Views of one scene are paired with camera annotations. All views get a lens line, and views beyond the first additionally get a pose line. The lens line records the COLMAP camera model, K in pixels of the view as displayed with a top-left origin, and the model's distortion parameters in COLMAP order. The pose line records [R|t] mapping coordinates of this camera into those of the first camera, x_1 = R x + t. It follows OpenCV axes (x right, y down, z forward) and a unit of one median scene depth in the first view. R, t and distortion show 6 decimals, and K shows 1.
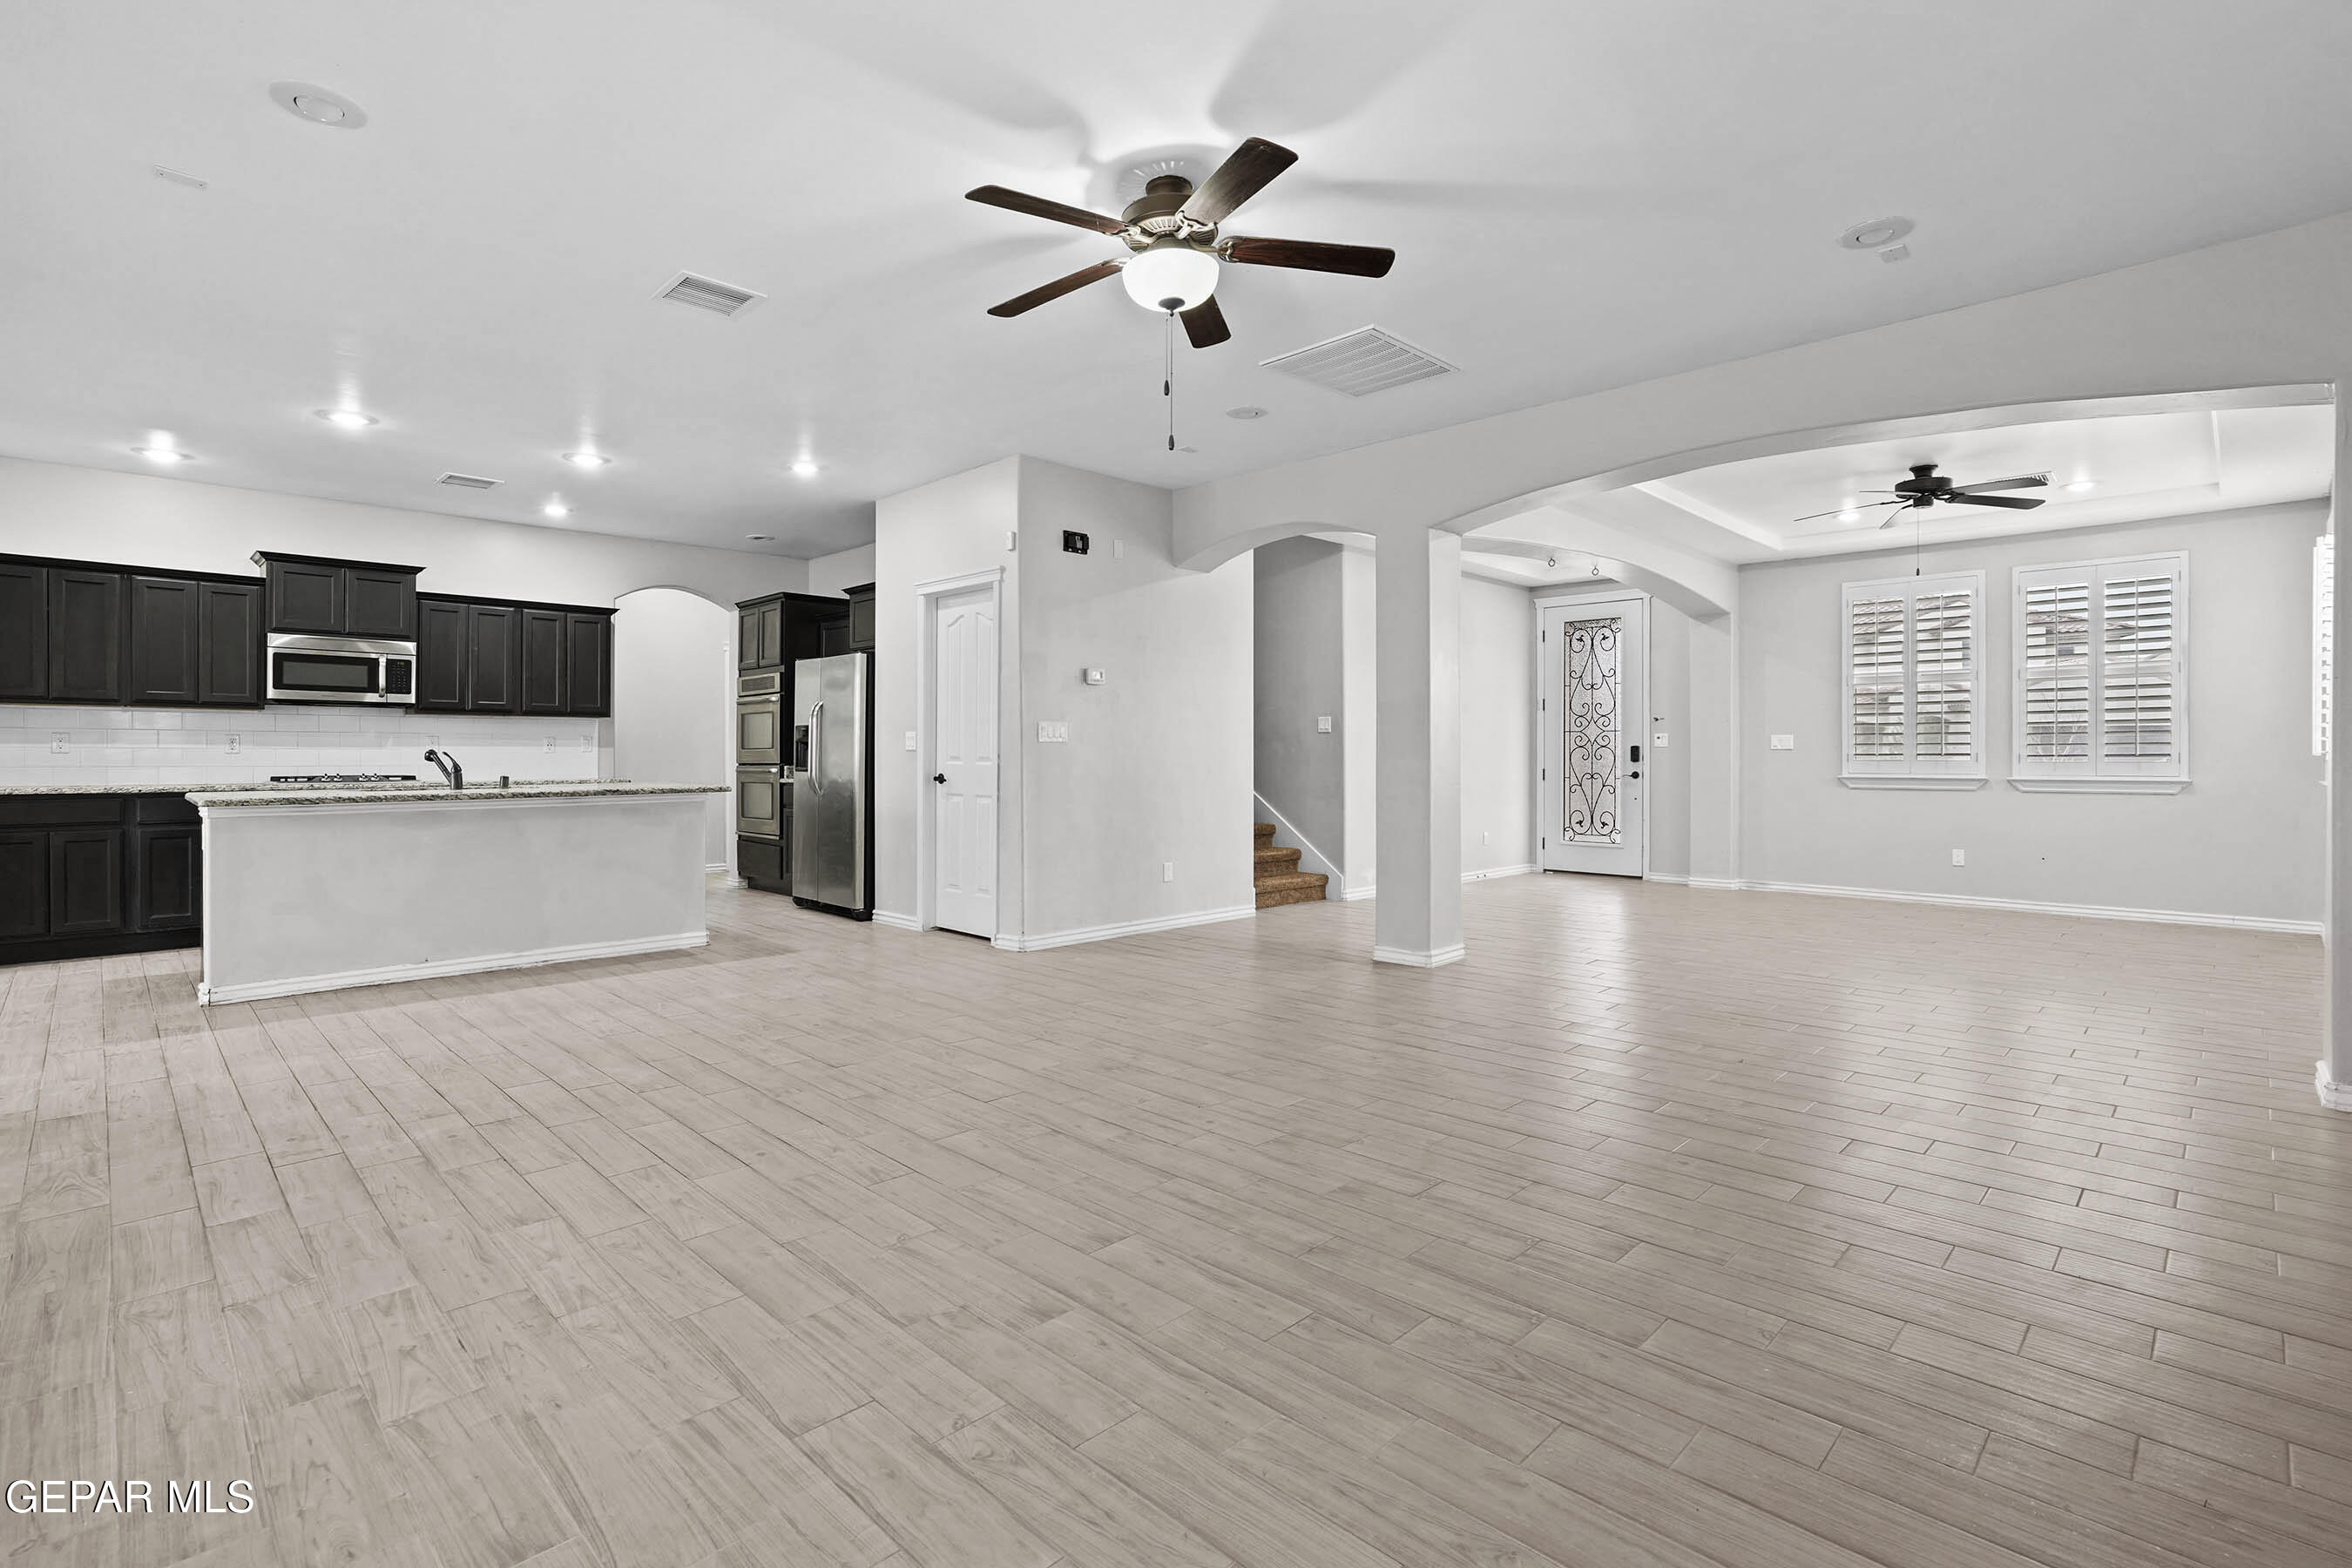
lens RADIAL K [[1100.4, 0, 1154.0], [0, 1100.4, 760.8], [0, 0, 1]] dist [-0.037757, 0.023416]
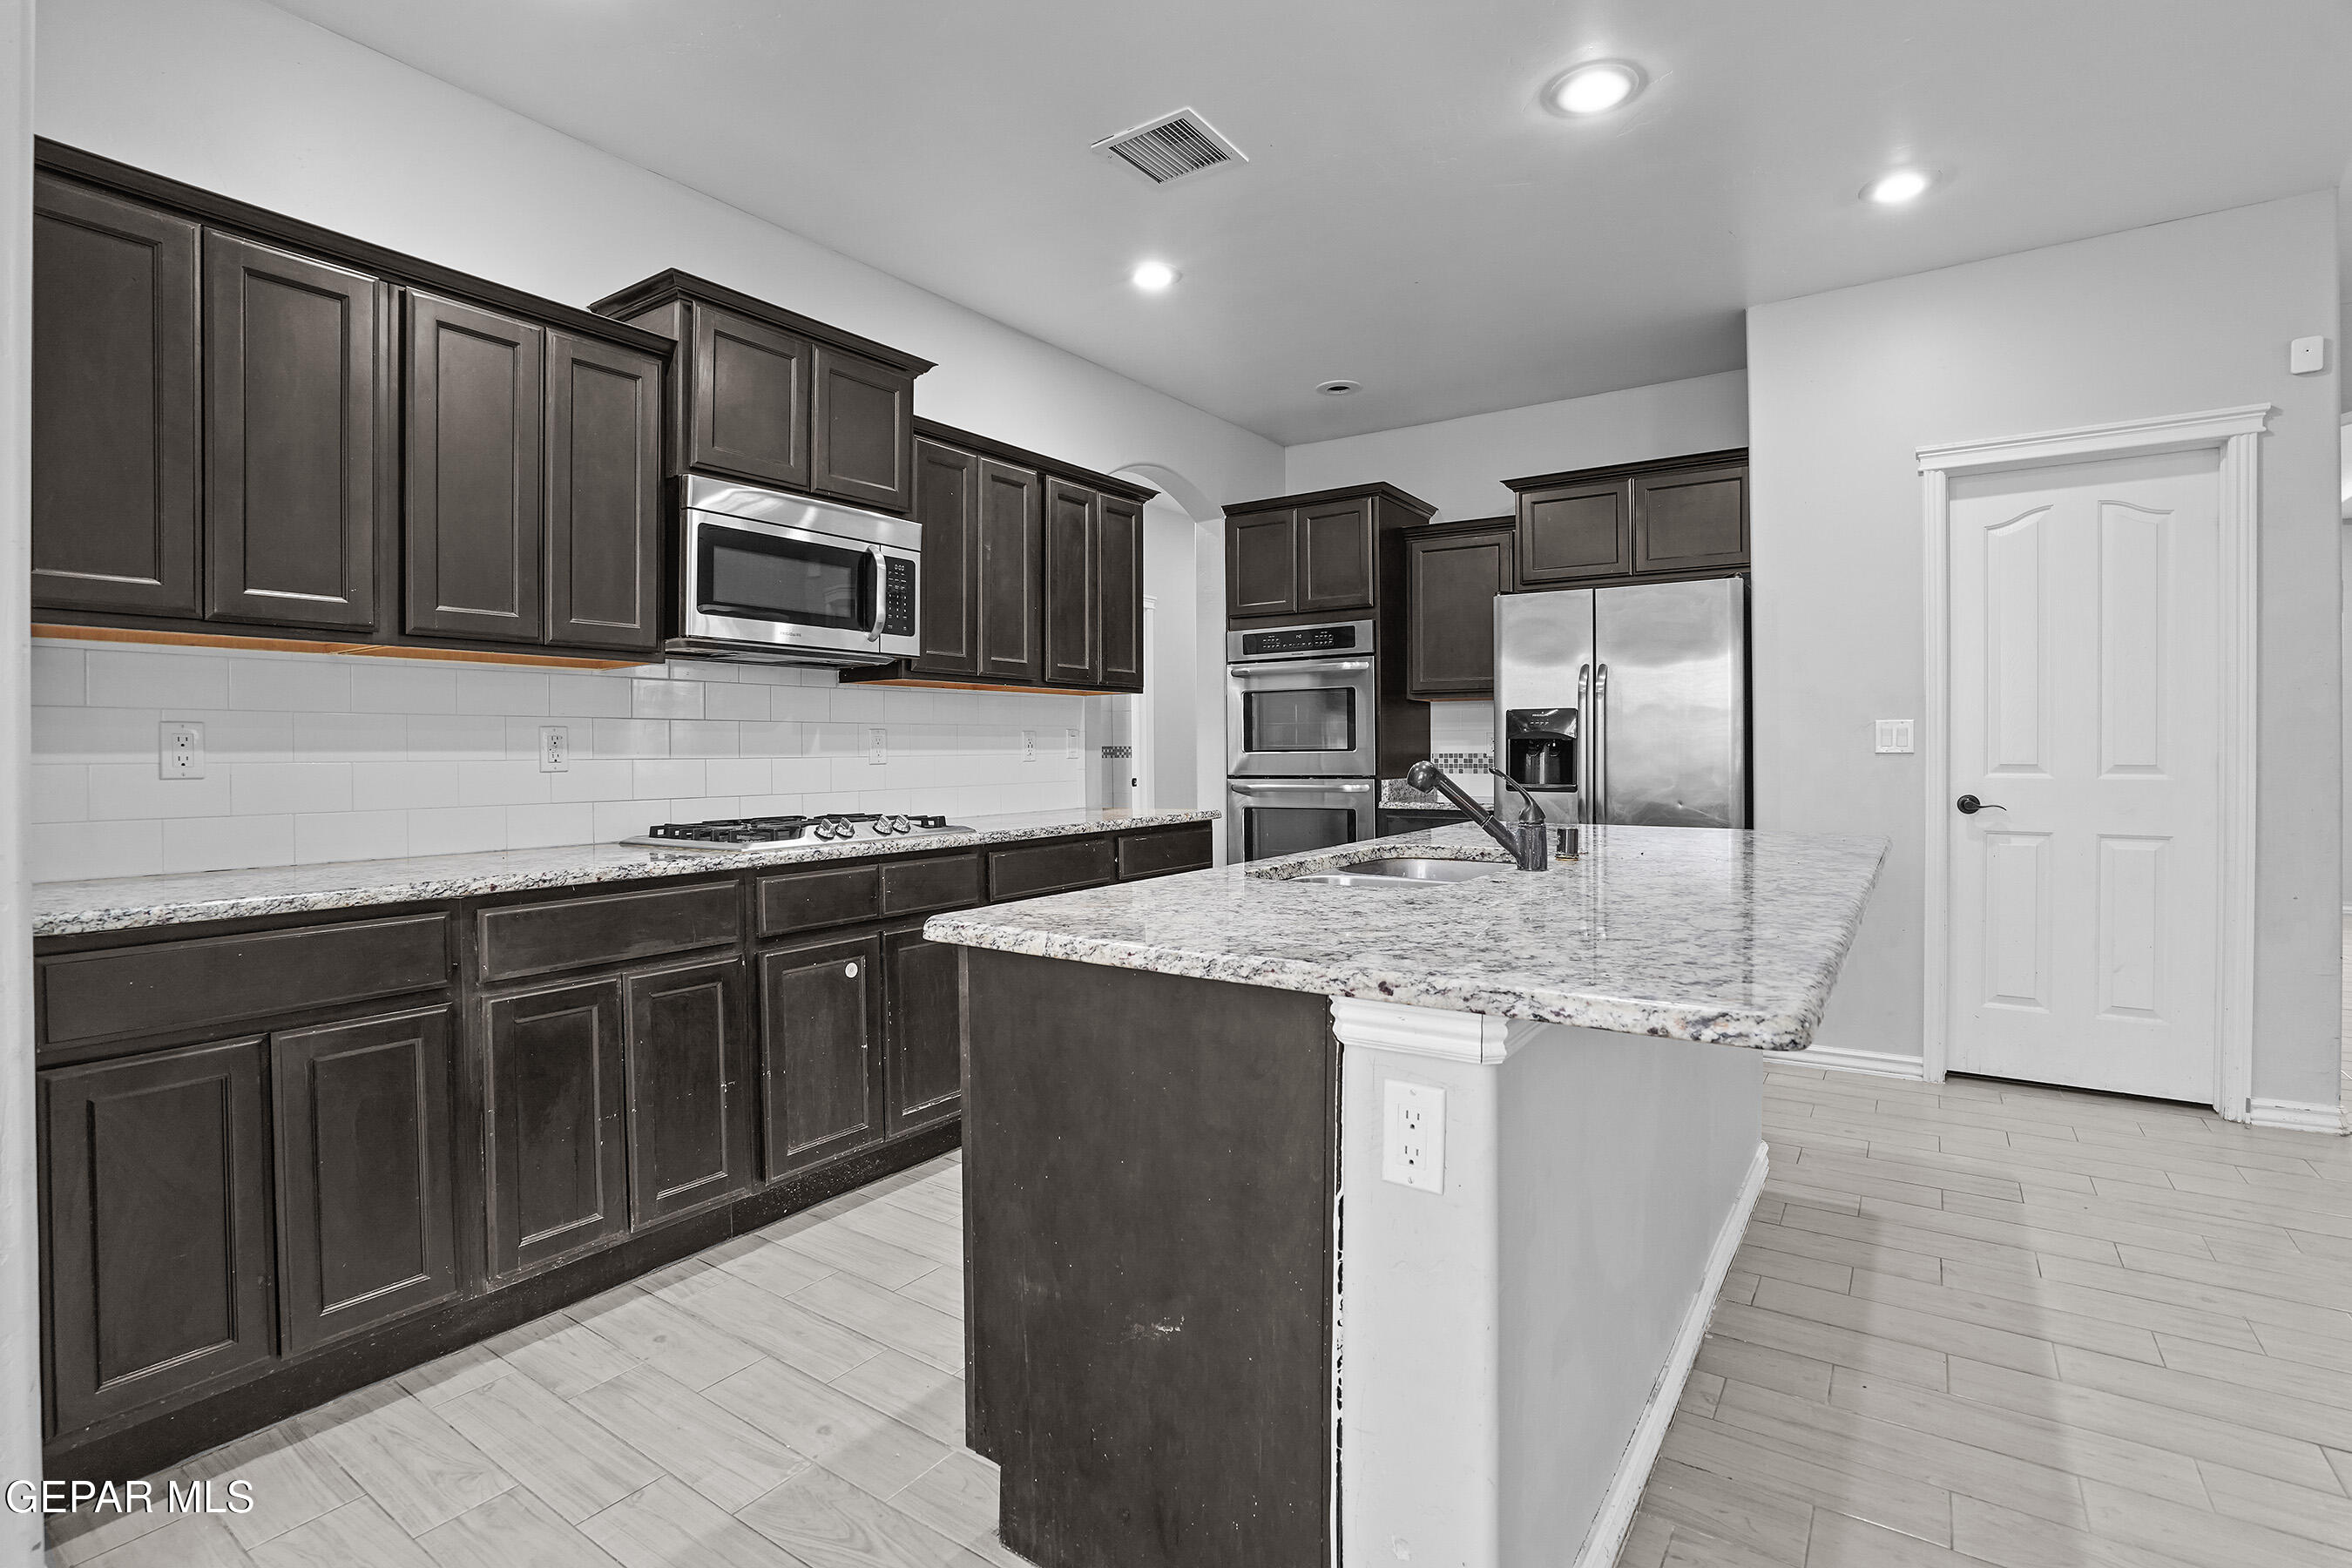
lens RADIAL K [[1100.4, 0, 1154.0], [0, 1100.4, 760.8], [0, 0, 1]] dist [-0.037757, 0.023416]
pose [[0.983354, -0.011002, 0.181367, -0.650102], [0.010868, 0.999939, 0.001733, -0.008758], [-0.181375, 0.000267, 0.983414, 0.514680]]
